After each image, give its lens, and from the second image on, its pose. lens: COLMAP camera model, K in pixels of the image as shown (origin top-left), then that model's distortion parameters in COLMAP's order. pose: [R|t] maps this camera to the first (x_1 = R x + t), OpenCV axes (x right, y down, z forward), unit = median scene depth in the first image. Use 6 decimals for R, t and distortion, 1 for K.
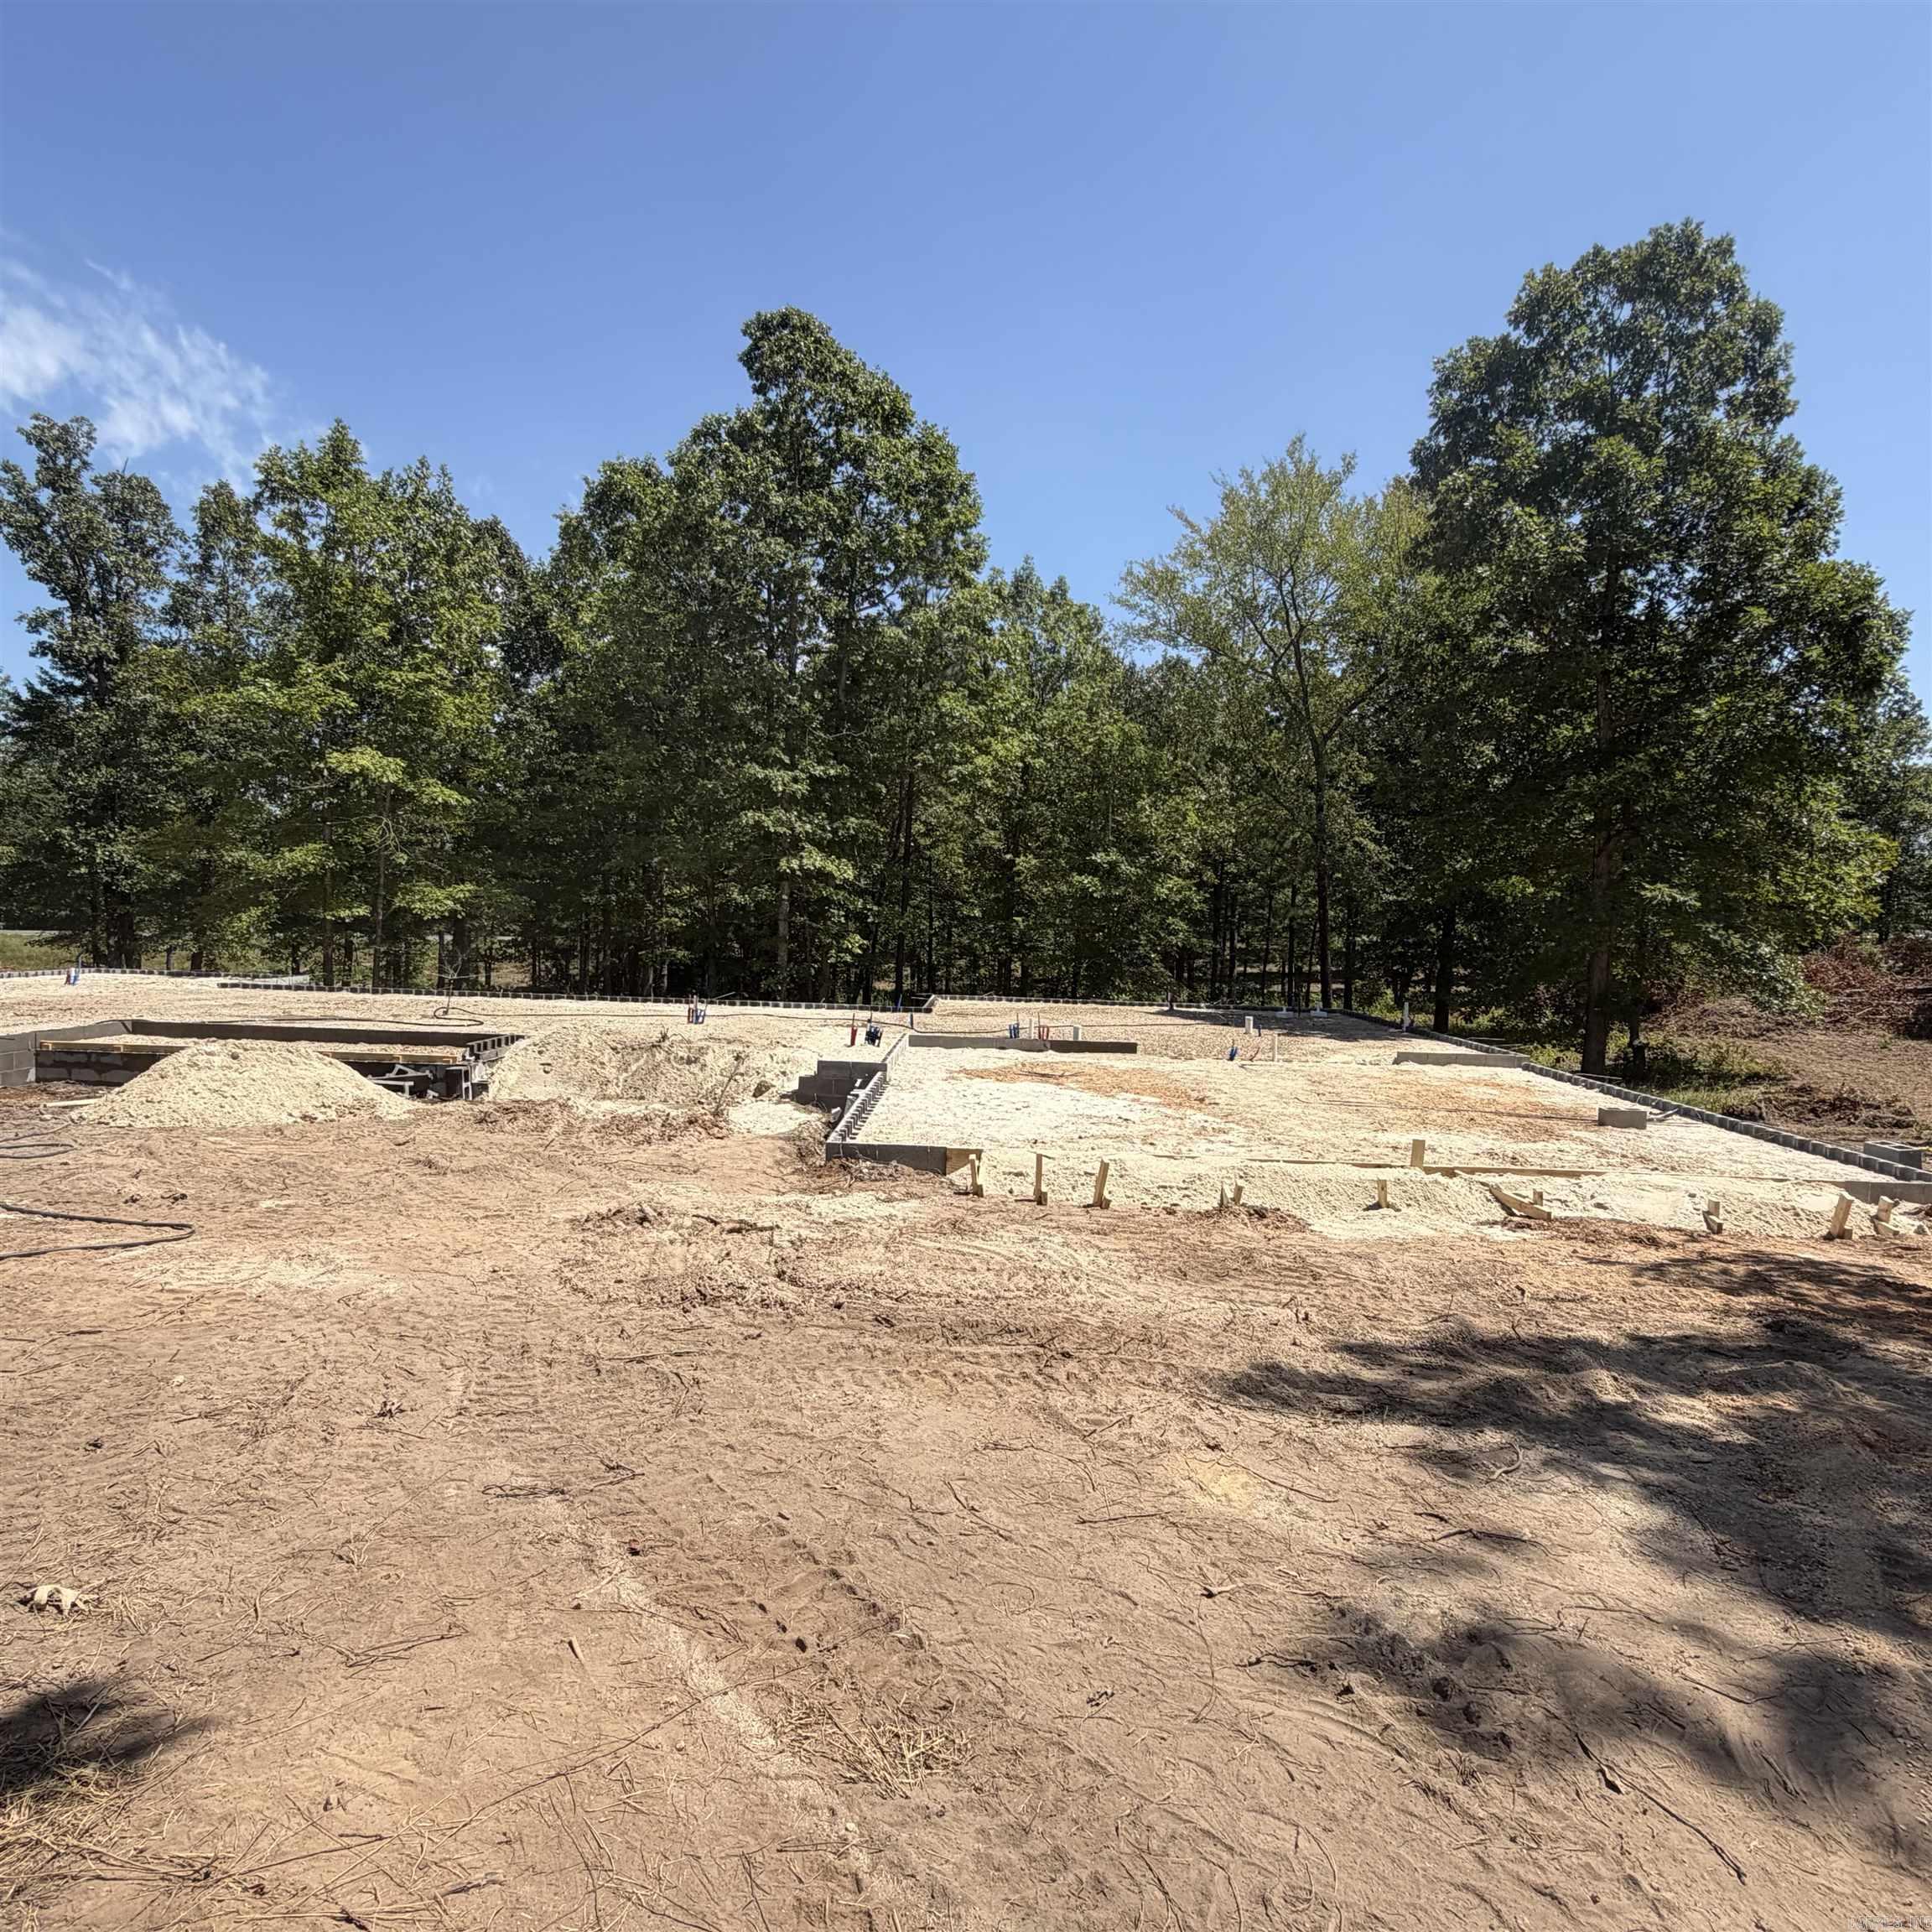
lens RADIAL K [[983.8, 0, 815.0], [0, 983.8, 977.4], [0, 0, 1]] dist [-0.003569, 0.001299]
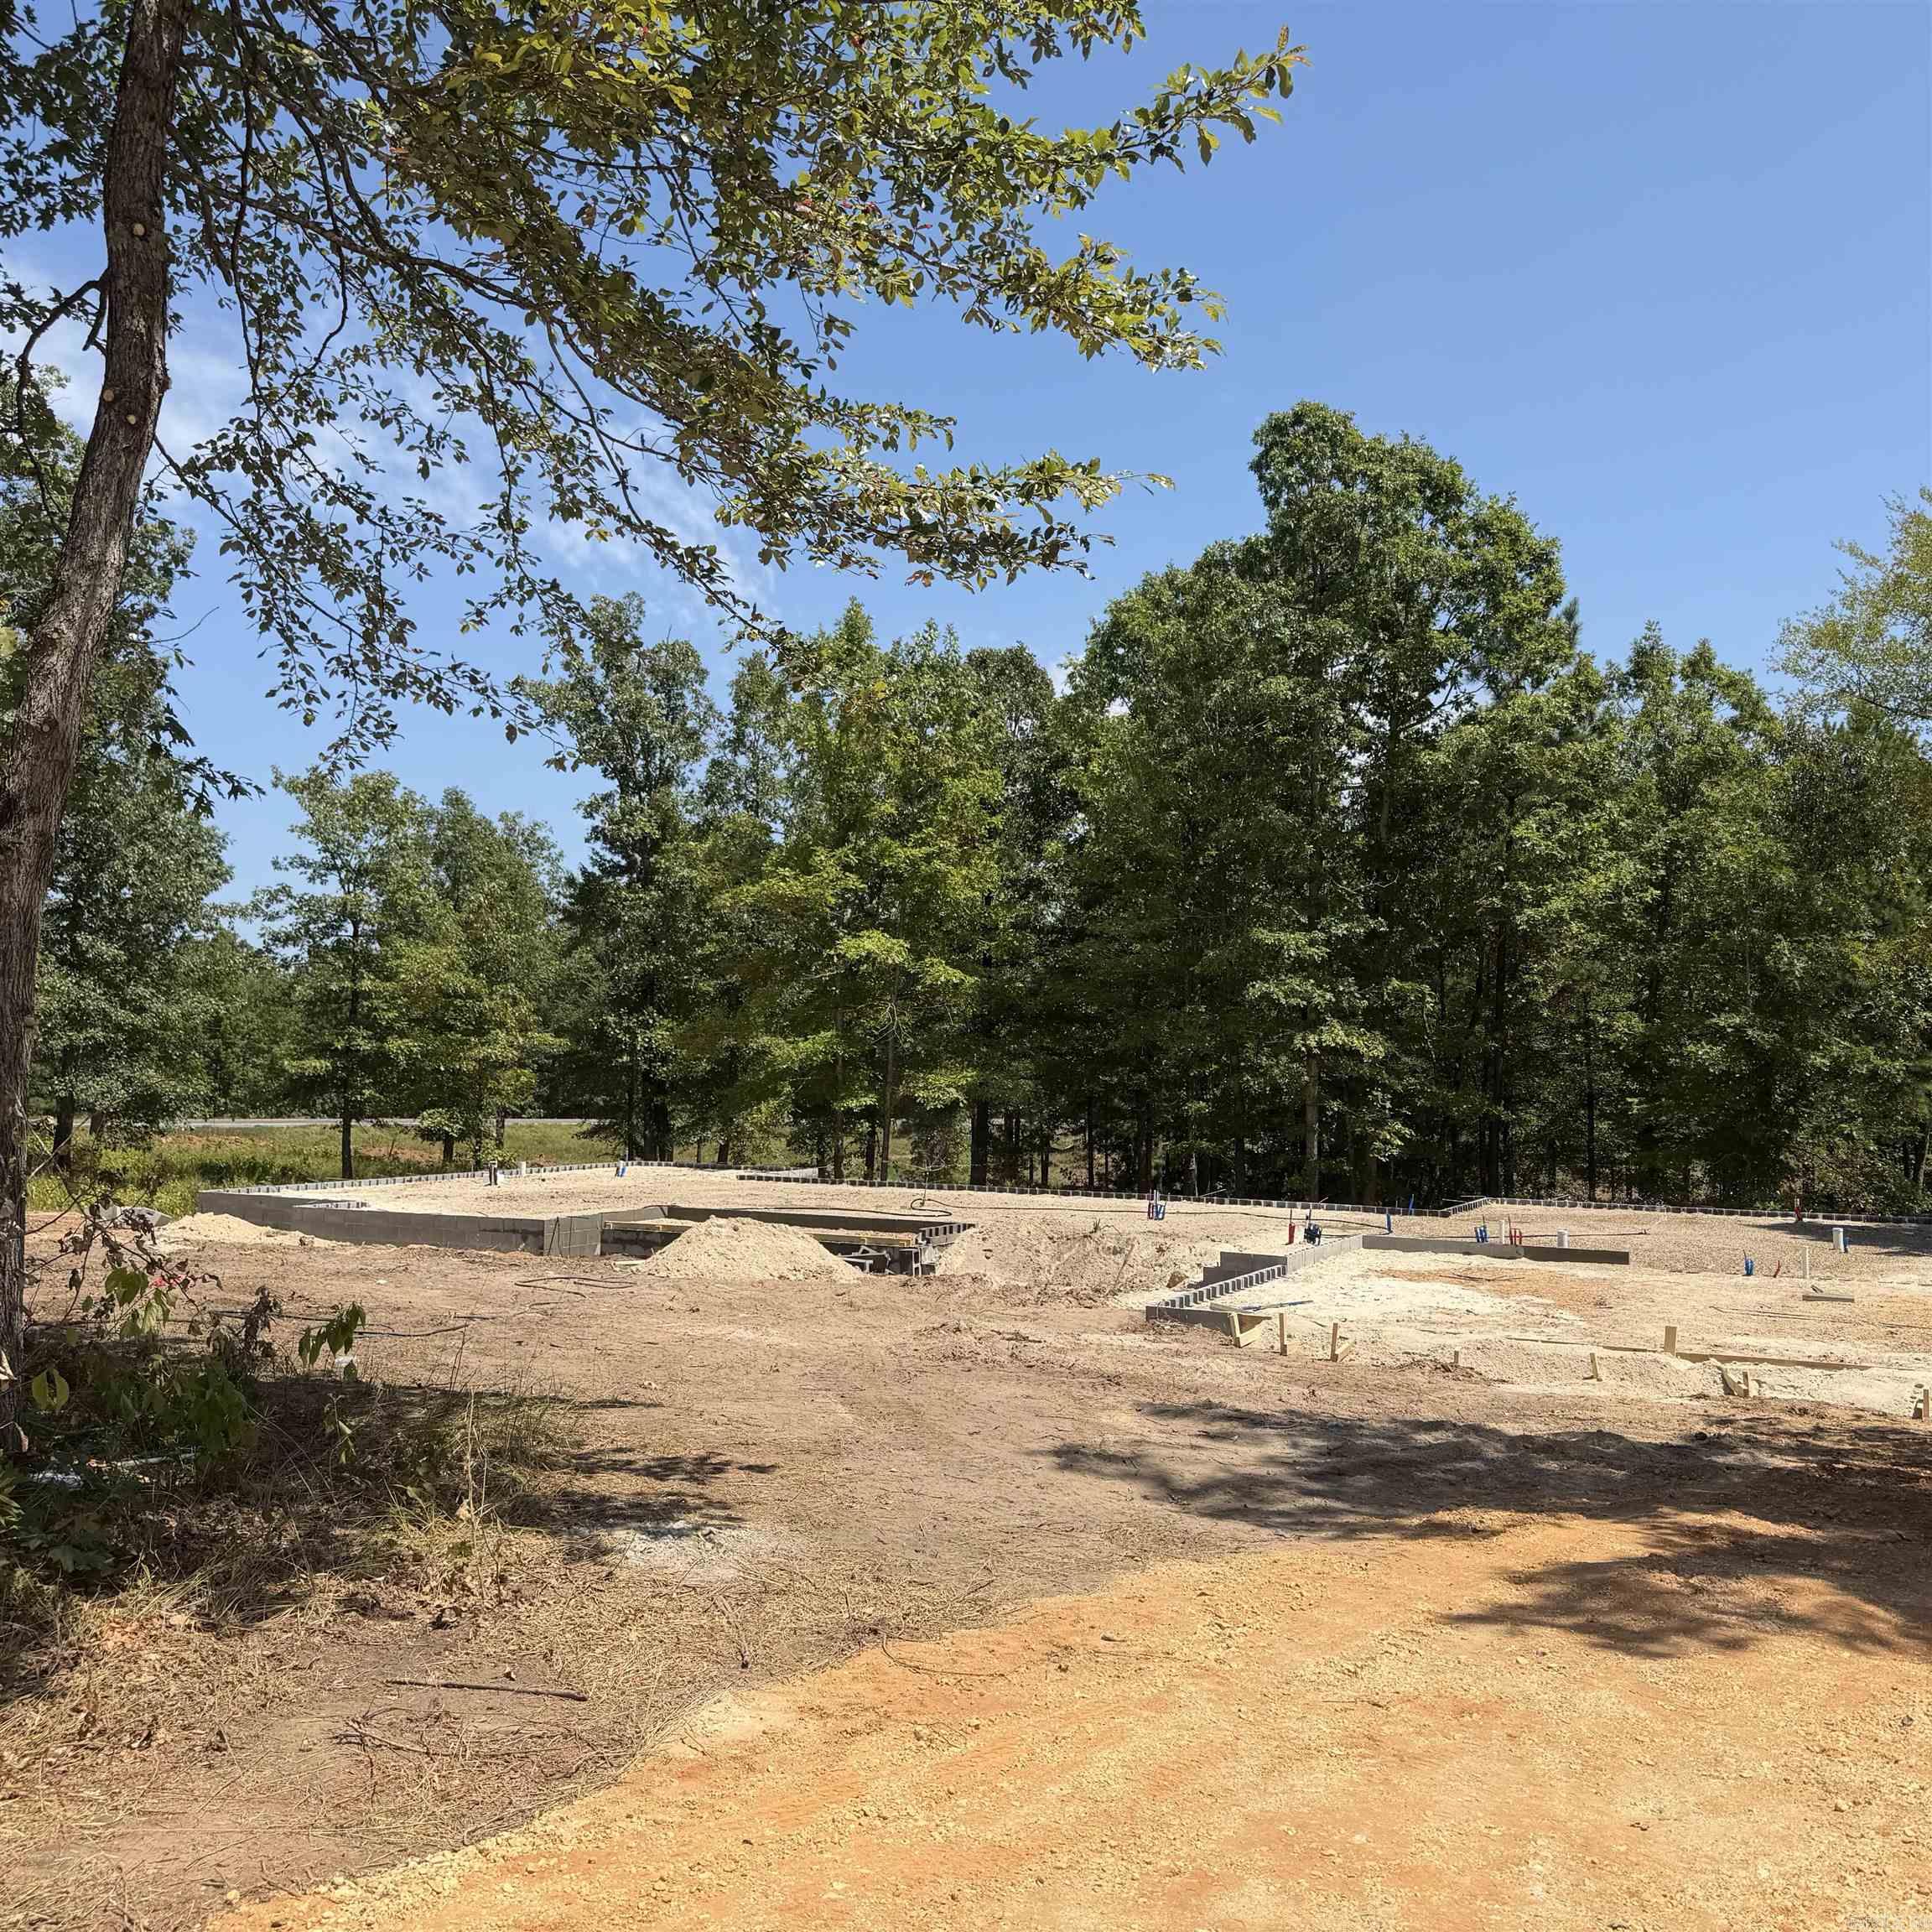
lens RADIAL K [[1797.7, 0, 886.4], [0, 1797.7, 961.1], [0, 0, 1]] dist [0.213362, -0.440960]
pose [[0.886267, -0.049901, -0.460480, 0.368604], [-0.006567, 0.992726, -0.120218, 0.008386], [0.463129, 0.109569, 0.879492, -0.548762]]
